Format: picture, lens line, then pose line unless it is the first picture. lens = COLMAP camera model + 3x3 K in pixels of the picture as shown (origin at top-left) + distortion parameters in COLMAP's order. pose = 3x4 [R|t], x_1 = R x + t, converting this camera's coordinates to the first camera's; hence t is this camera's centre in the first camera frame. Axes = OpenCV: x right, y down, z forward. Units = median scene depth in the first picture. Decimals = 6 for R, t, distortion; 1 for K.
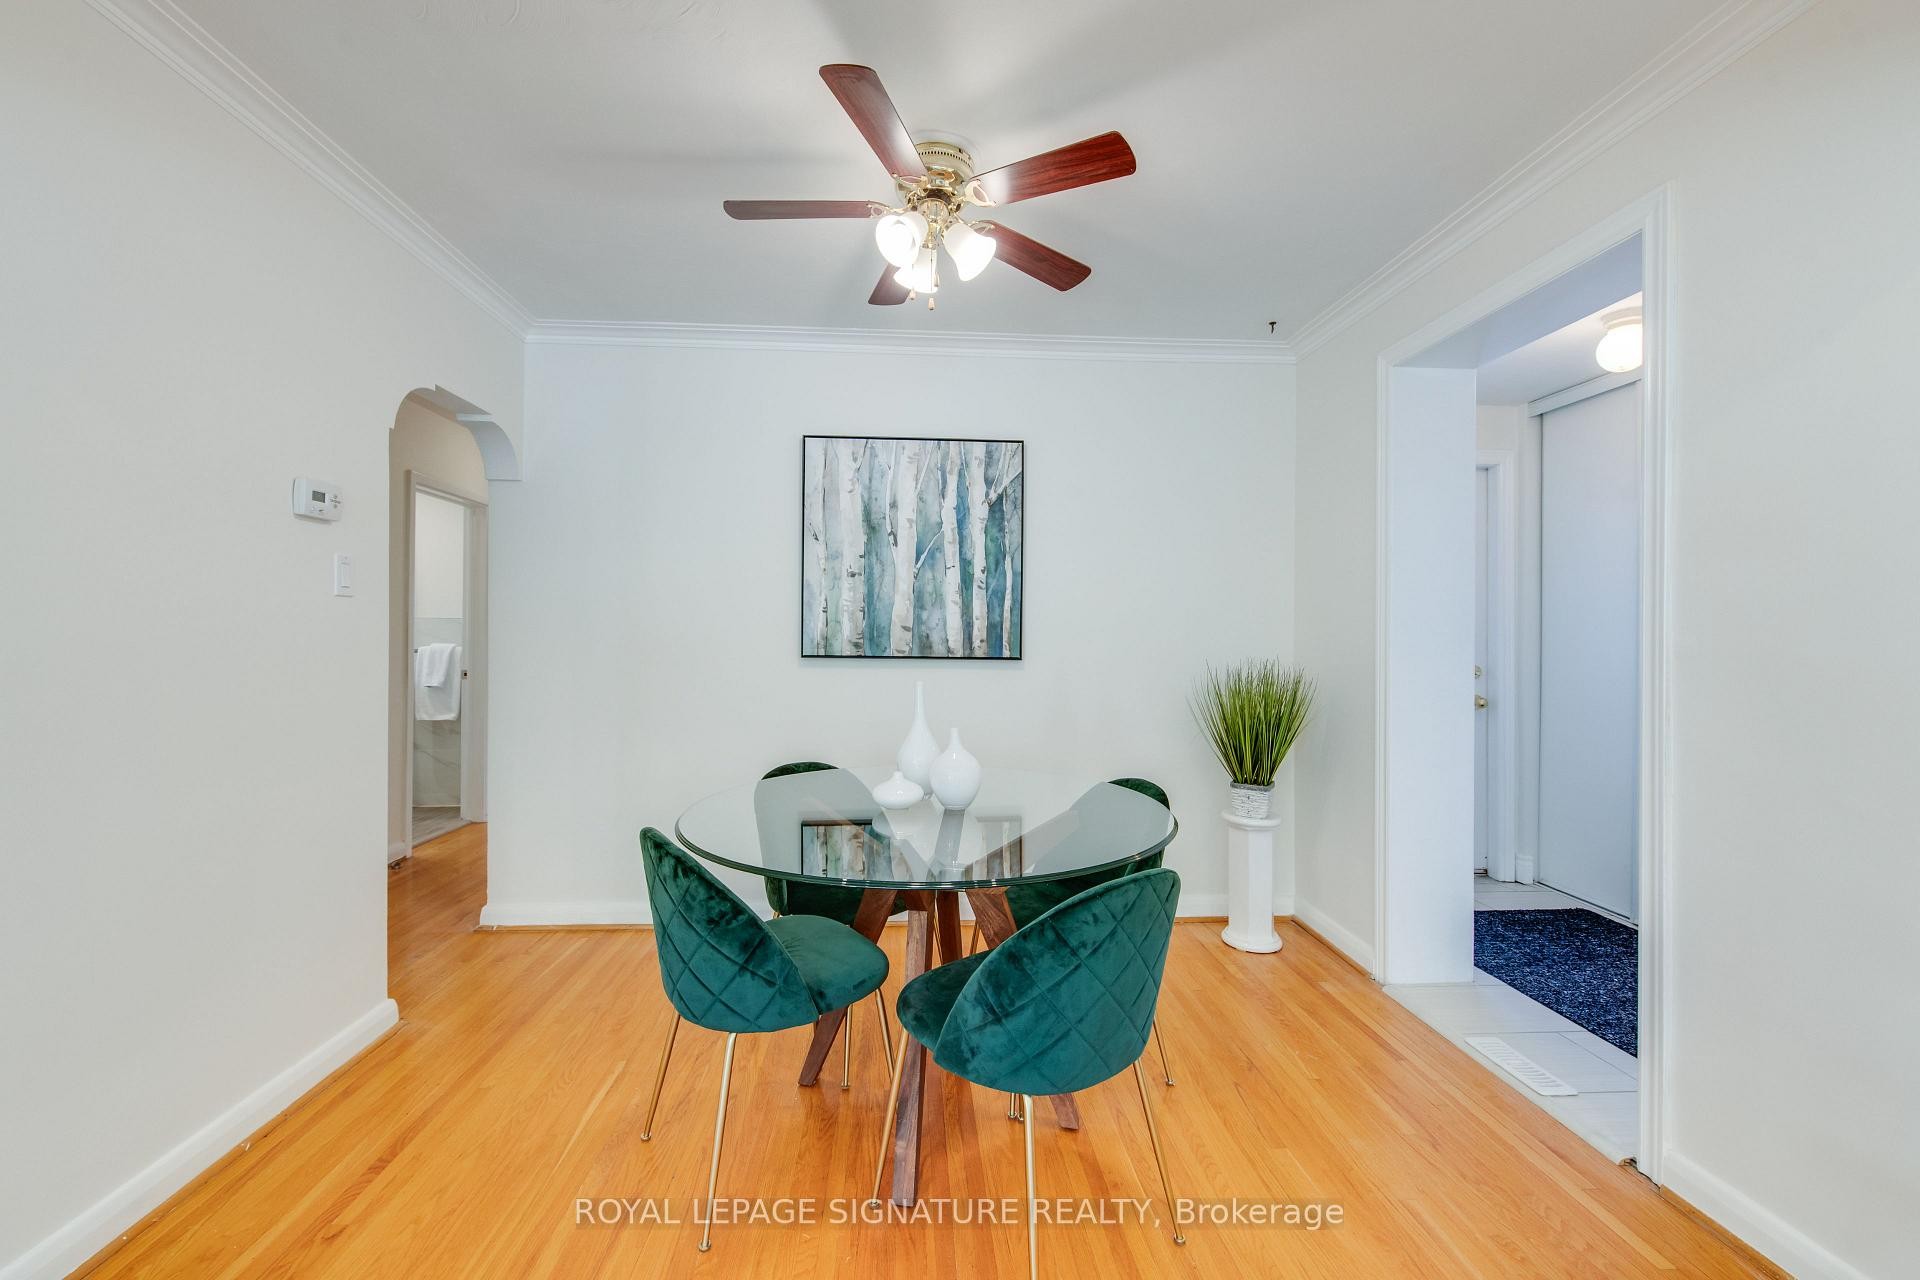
lens RADIAL K [[827.1, 0, 960.0], [0, 827.1, 640.0], [0, 0, 1]] dist [0.000803, -0.000066]
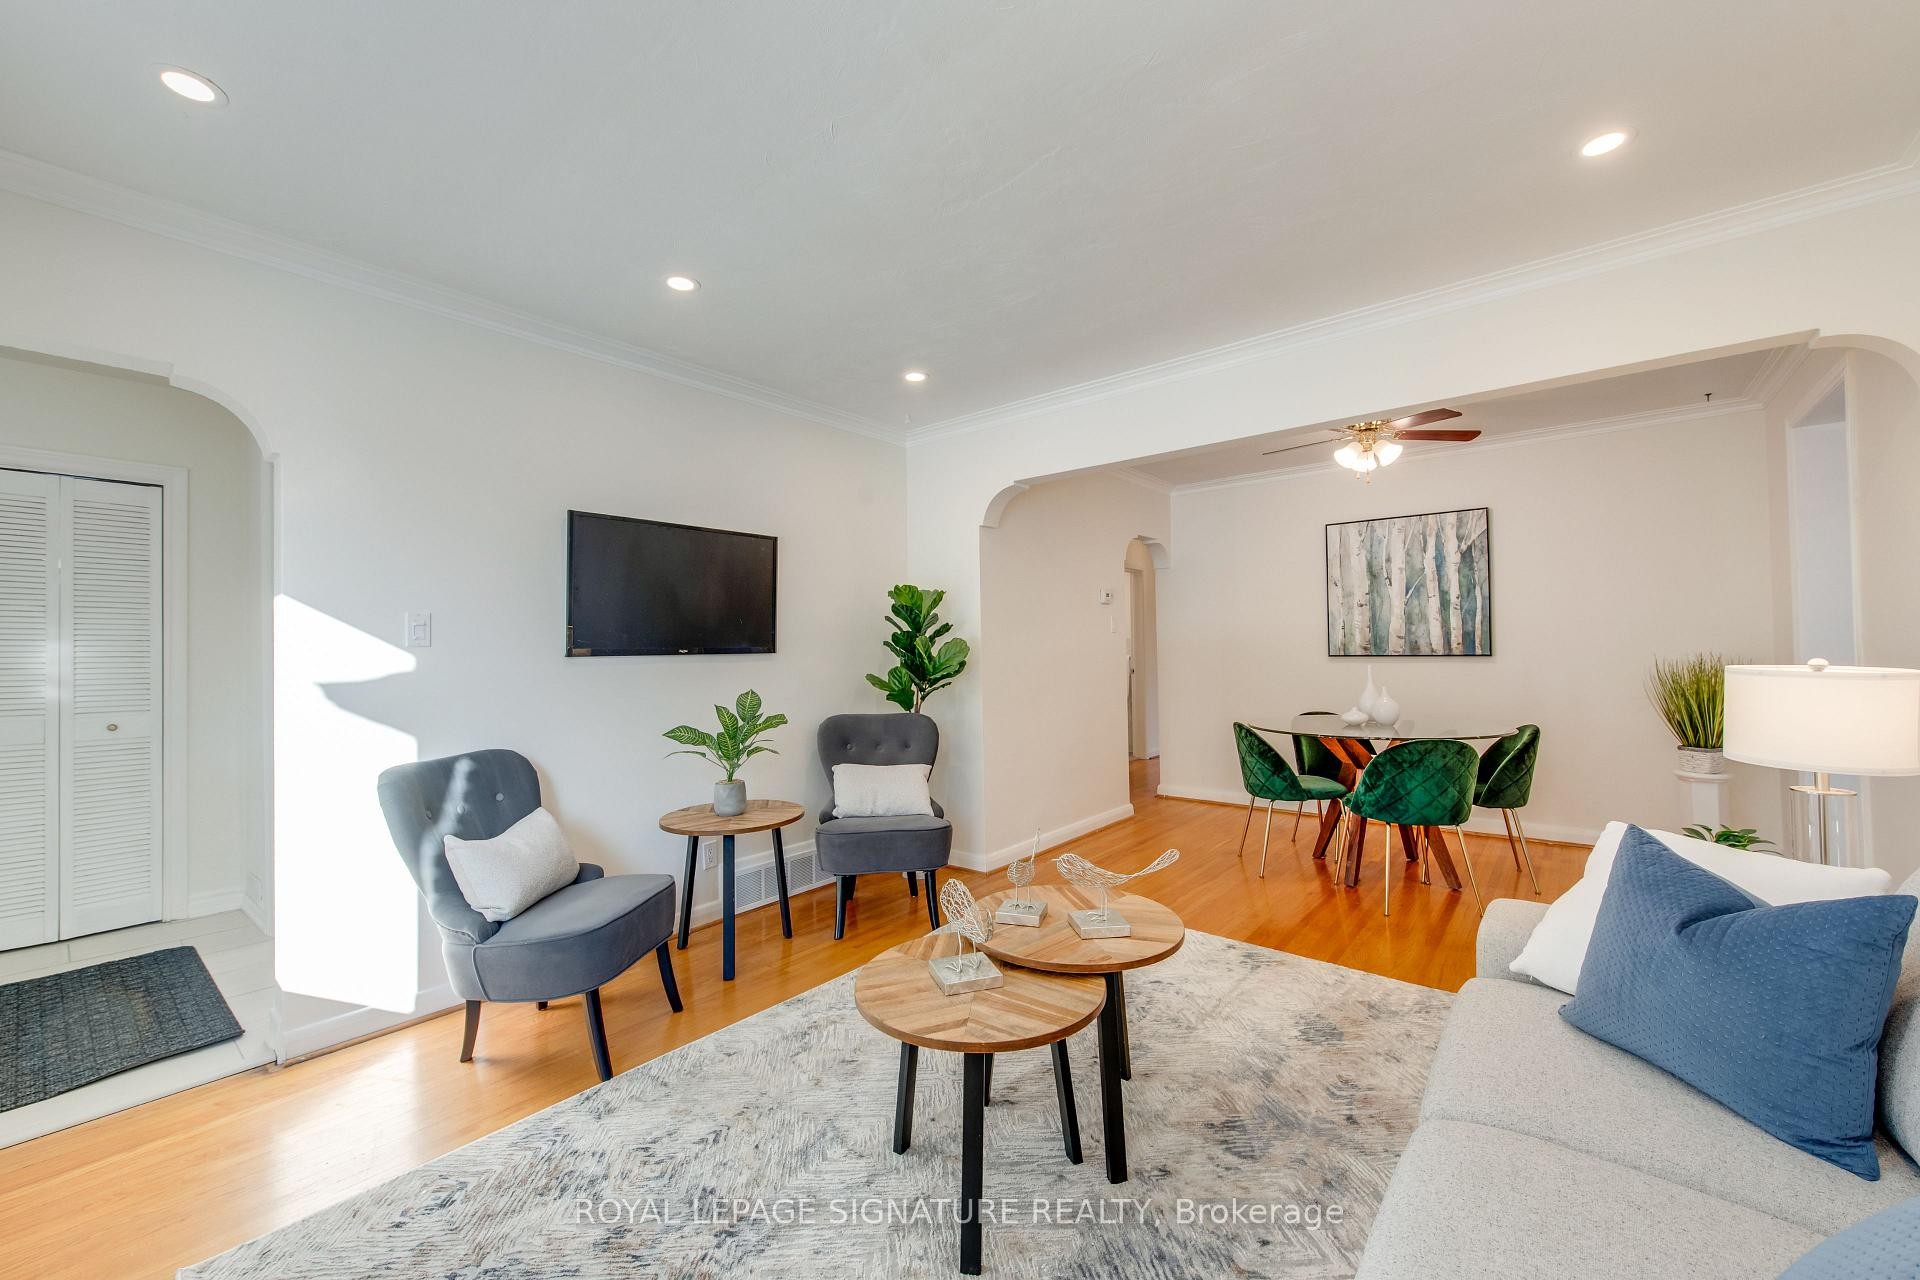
lens RADIAL K [[739.3, 0, 960.0], [0, 739.3, 640.0], [0, 0, 1]] dist [0.000461, -0.000091]
pose [[0.745249, -0.029597, -0.666129, 0.248427], [0.020089, 0.999558, -0.021937, 0.005400], [0.666484, 0.002967, 0.745514, -0.611146]]
